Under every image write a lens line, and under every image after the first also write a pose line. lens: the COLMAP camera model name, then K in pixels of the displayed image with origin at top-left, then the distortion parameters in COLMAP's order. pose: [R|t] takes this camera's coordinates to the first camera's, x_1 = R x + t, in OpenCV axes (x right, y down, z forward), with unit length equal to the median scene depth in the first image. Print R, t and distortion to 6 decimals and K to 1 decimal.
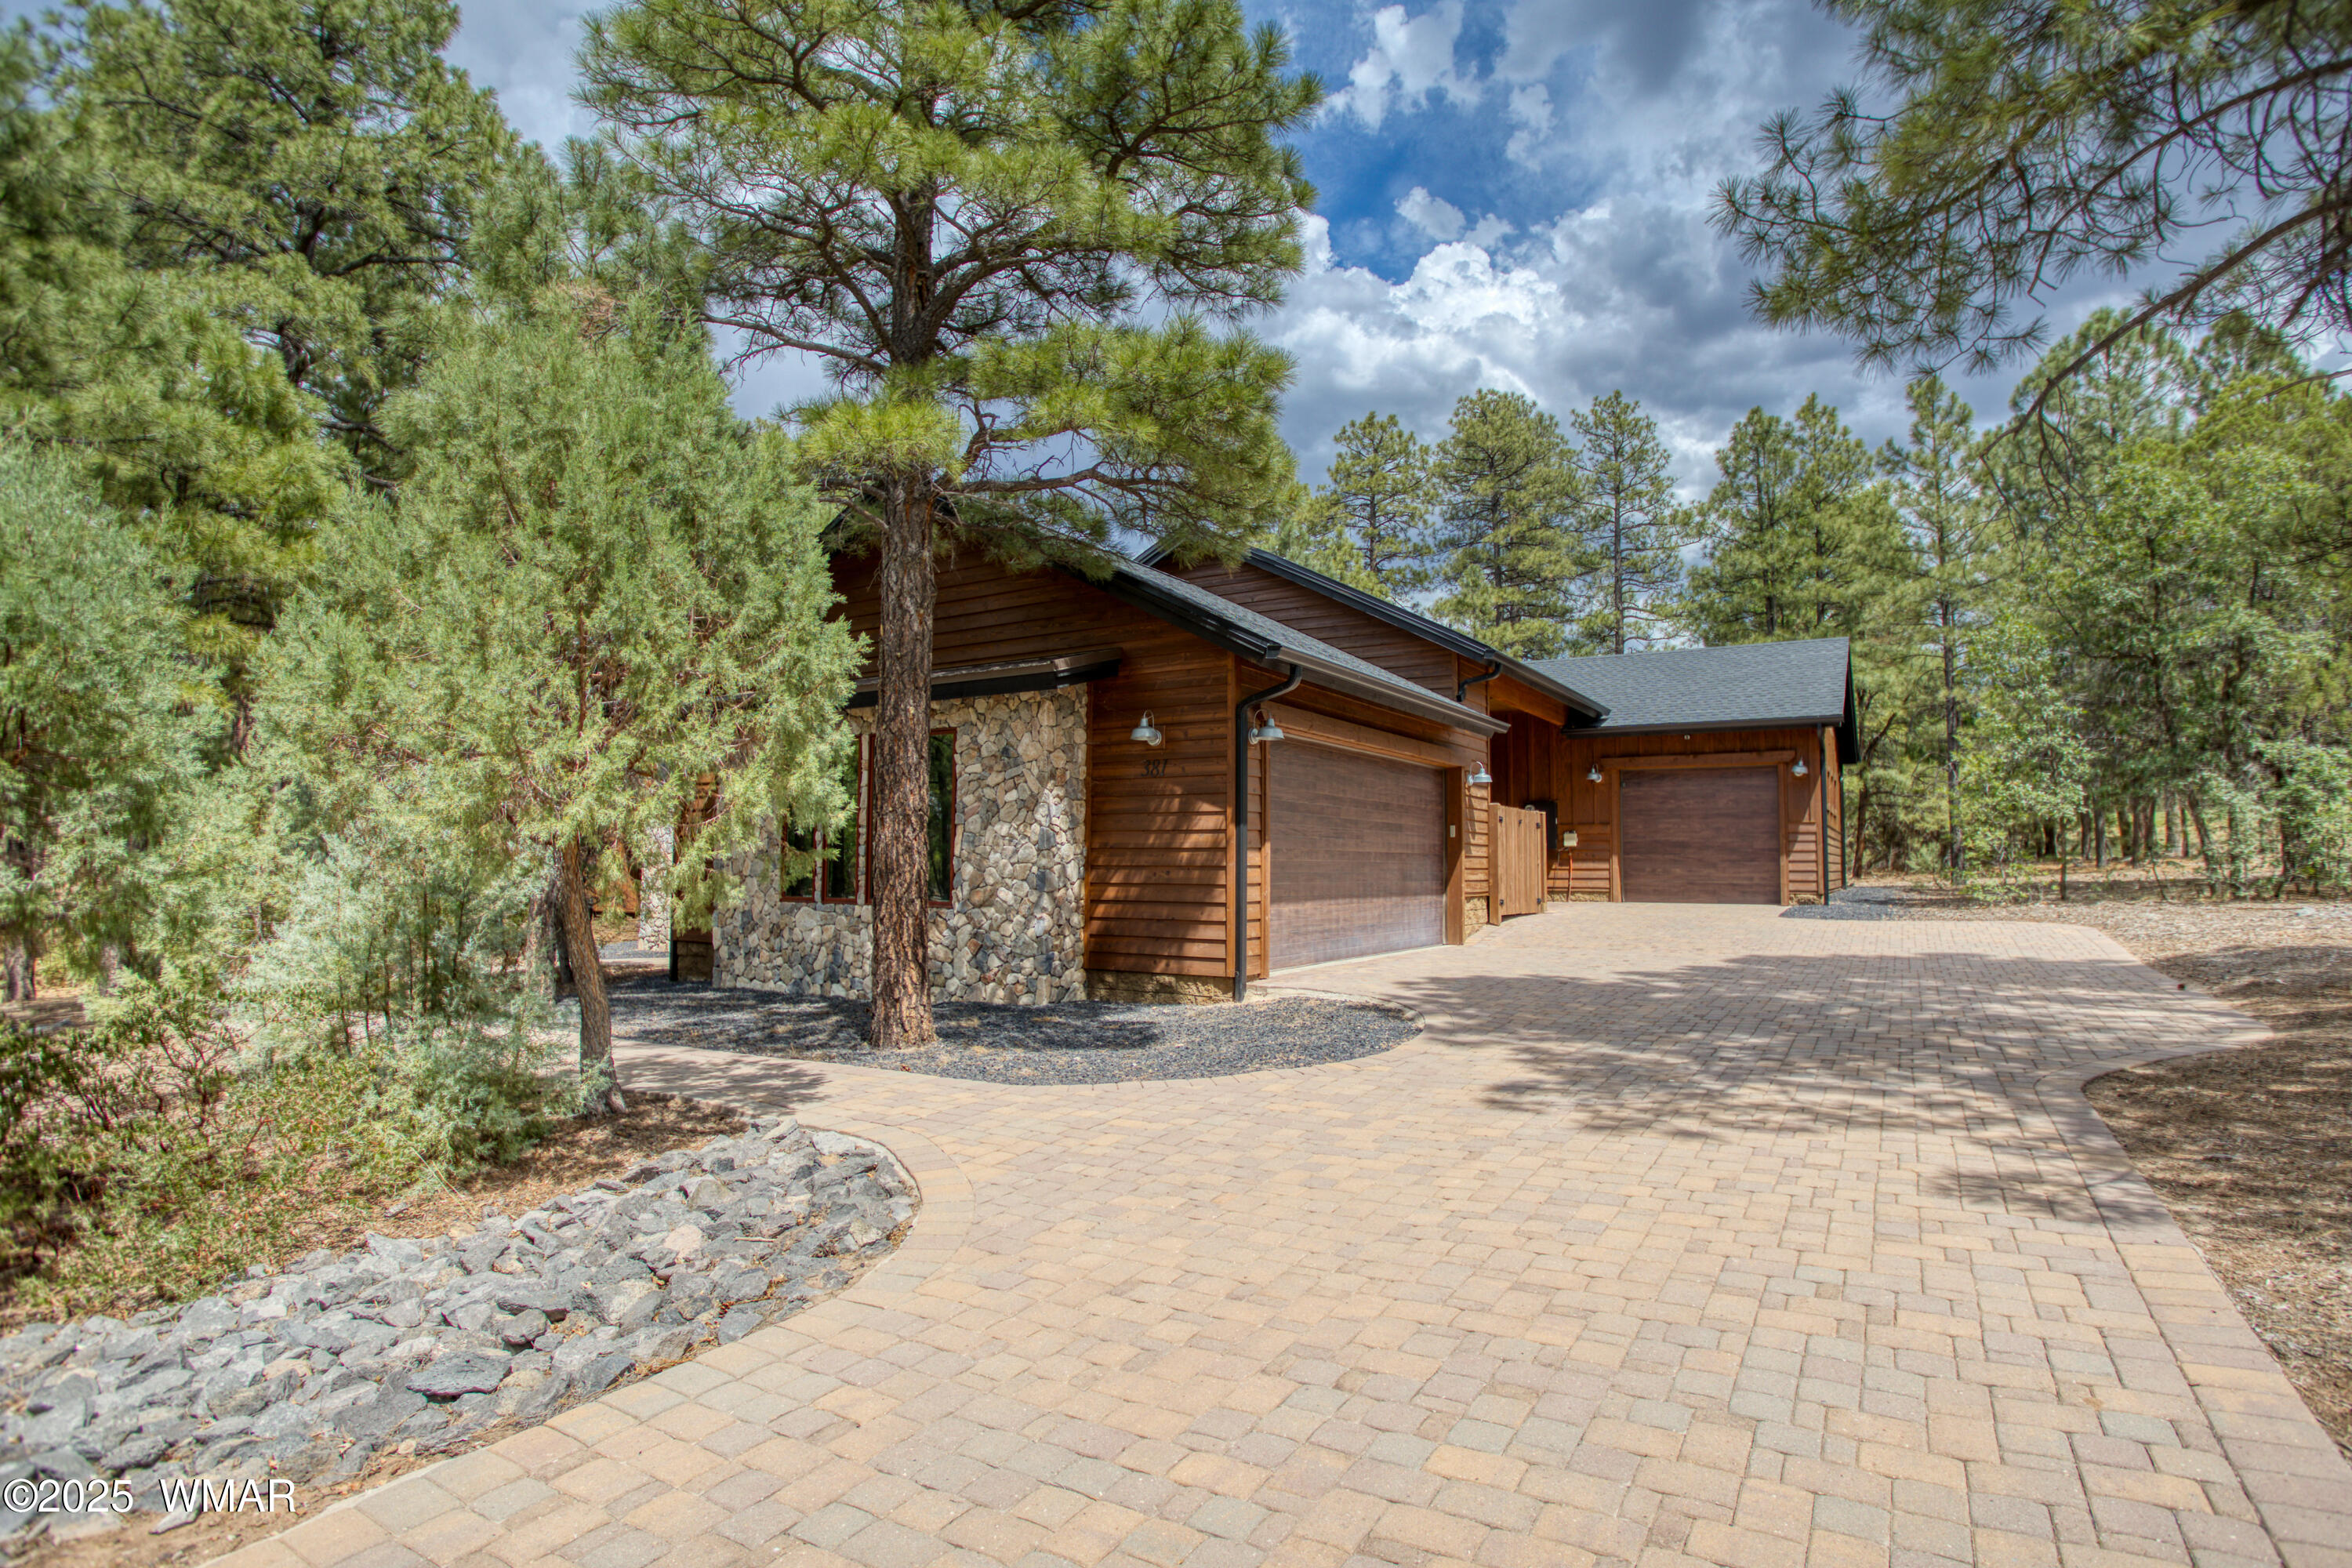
lens RADIAL K [[1116.6, 0, 1171.6], [0, 1116.6, 796.8], [0, 0, 1]] dist [-0.002276, 0.001161]
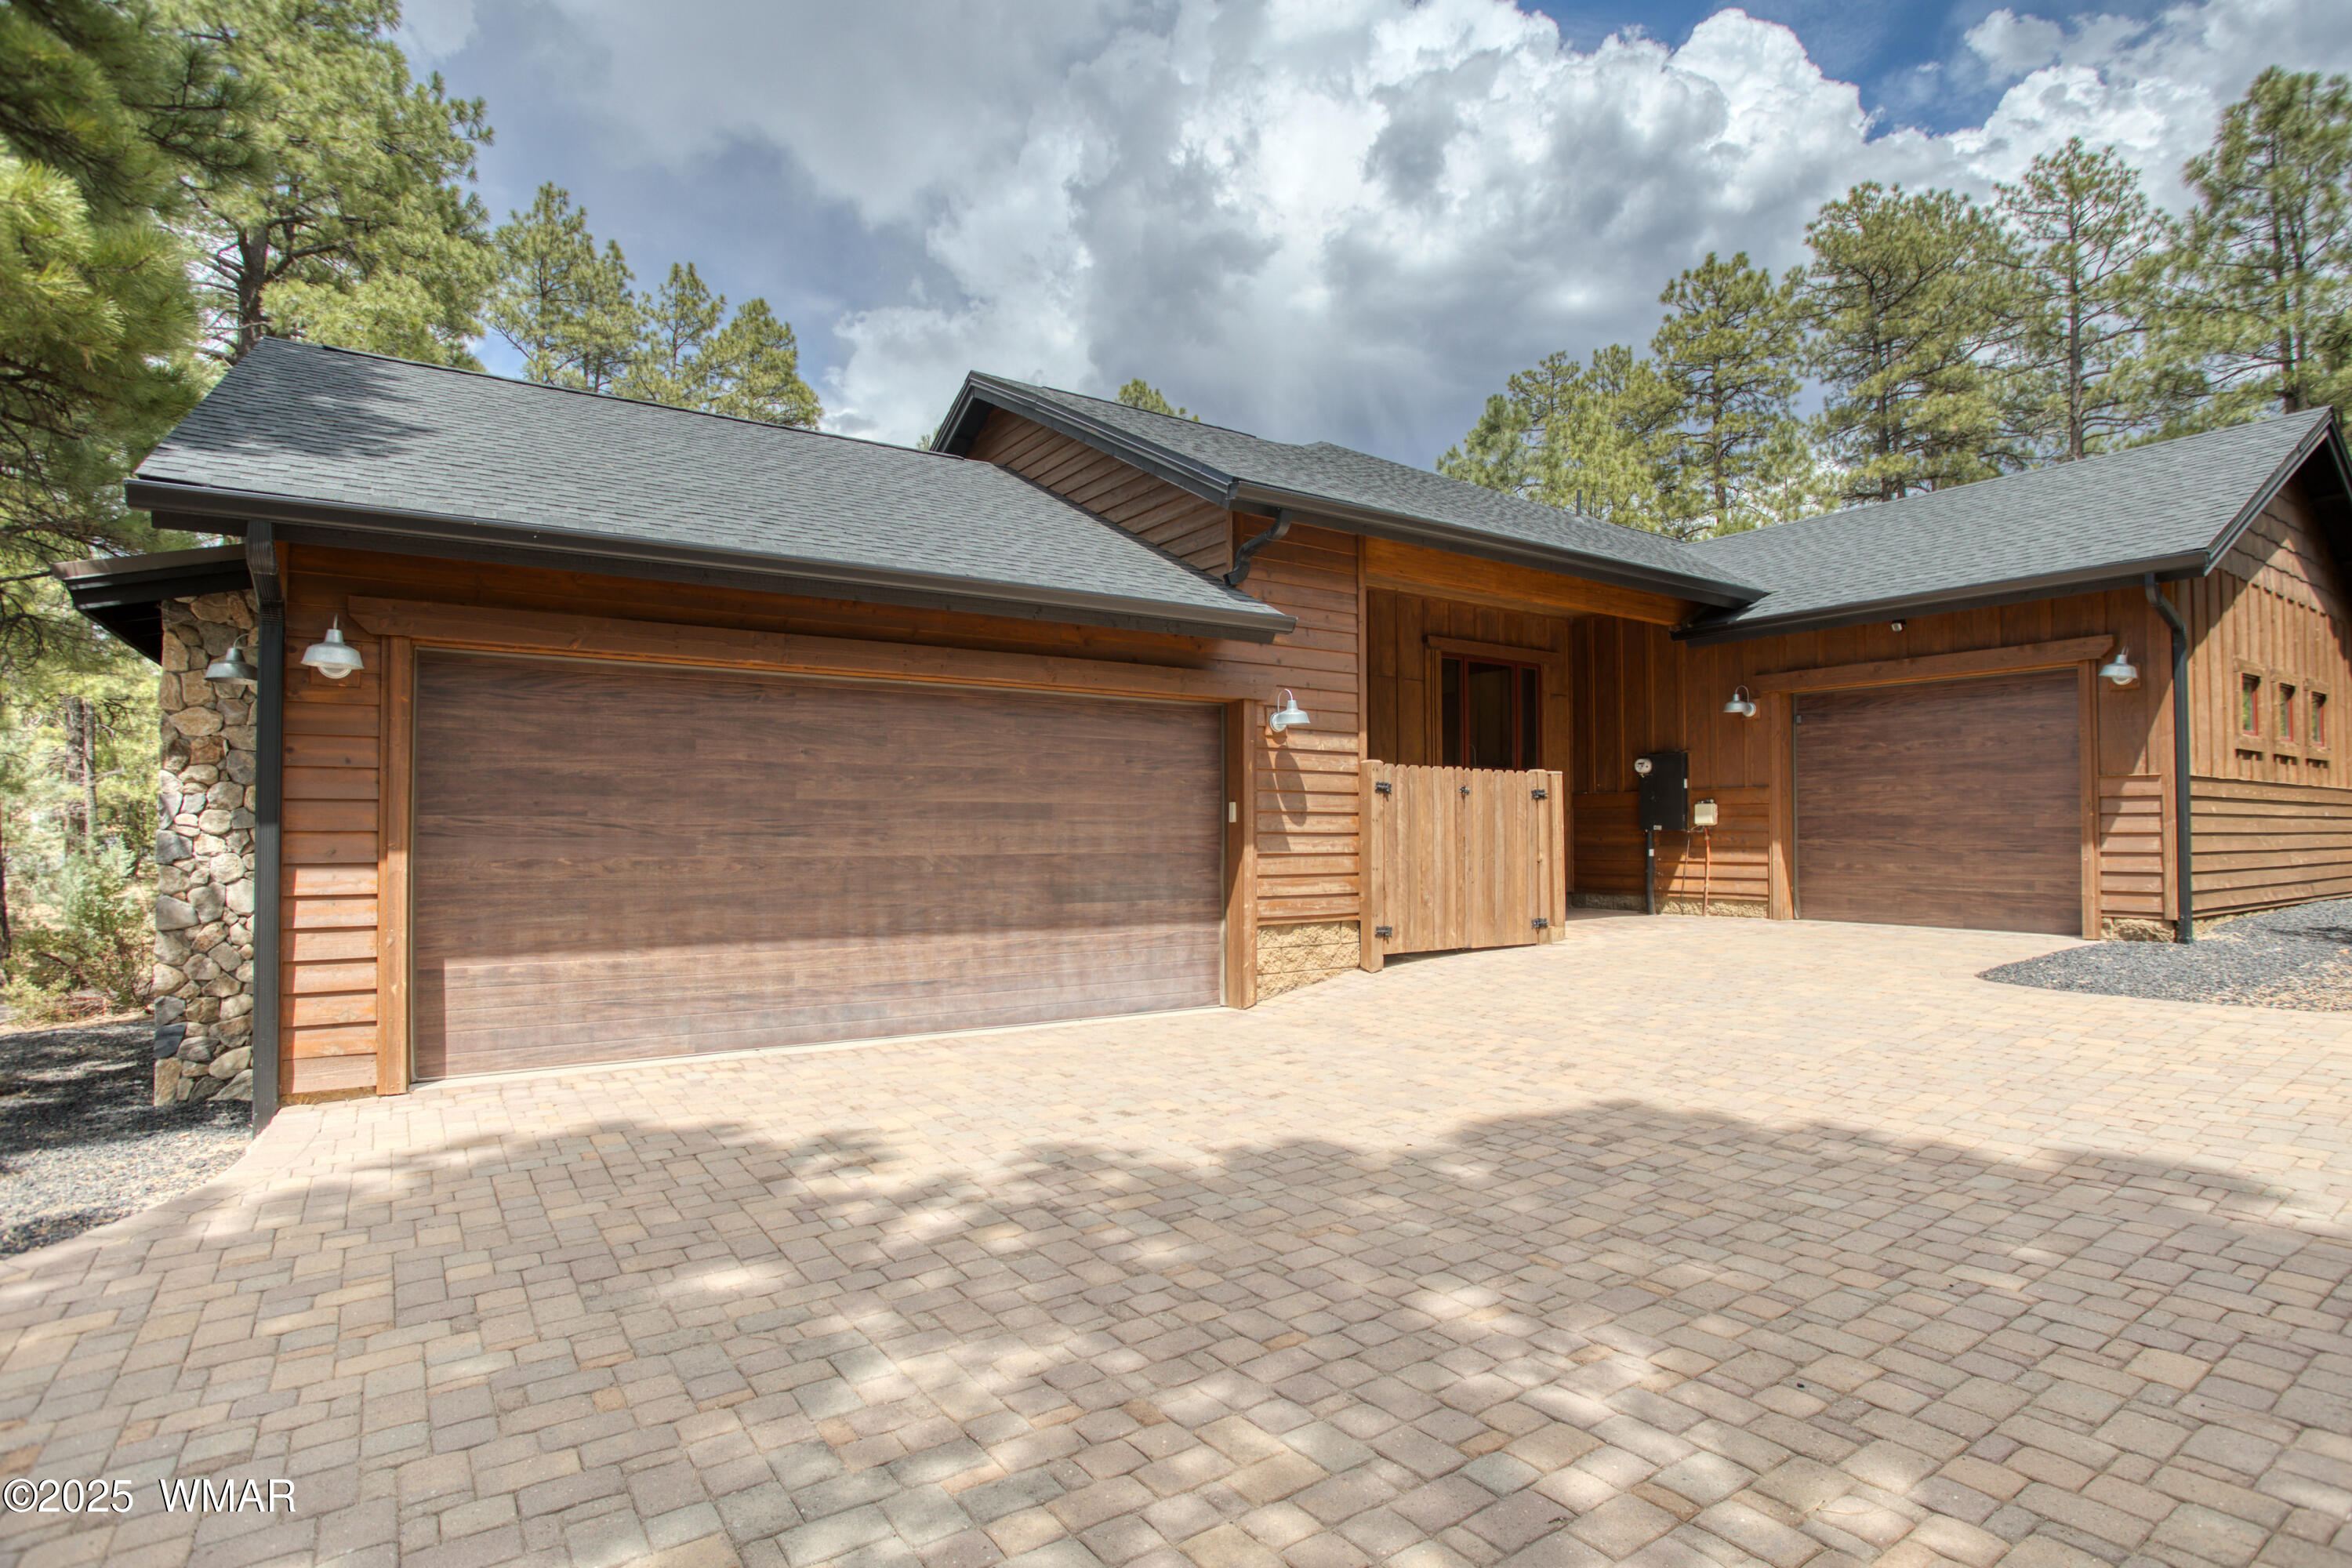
lens RADIAL K [[1116.6, 0, 1176.5], [0, 1116.6, 785.1], [0, 0, 1]] dist [-0.002276, 0.001161]
pose [[0.919784, -0.024473, -0.391661, 0.364216], [0.031389, 0.999444, 0.011265, 0.007702], [0.391167, -0.022656, 0.920041, 0.366166]]
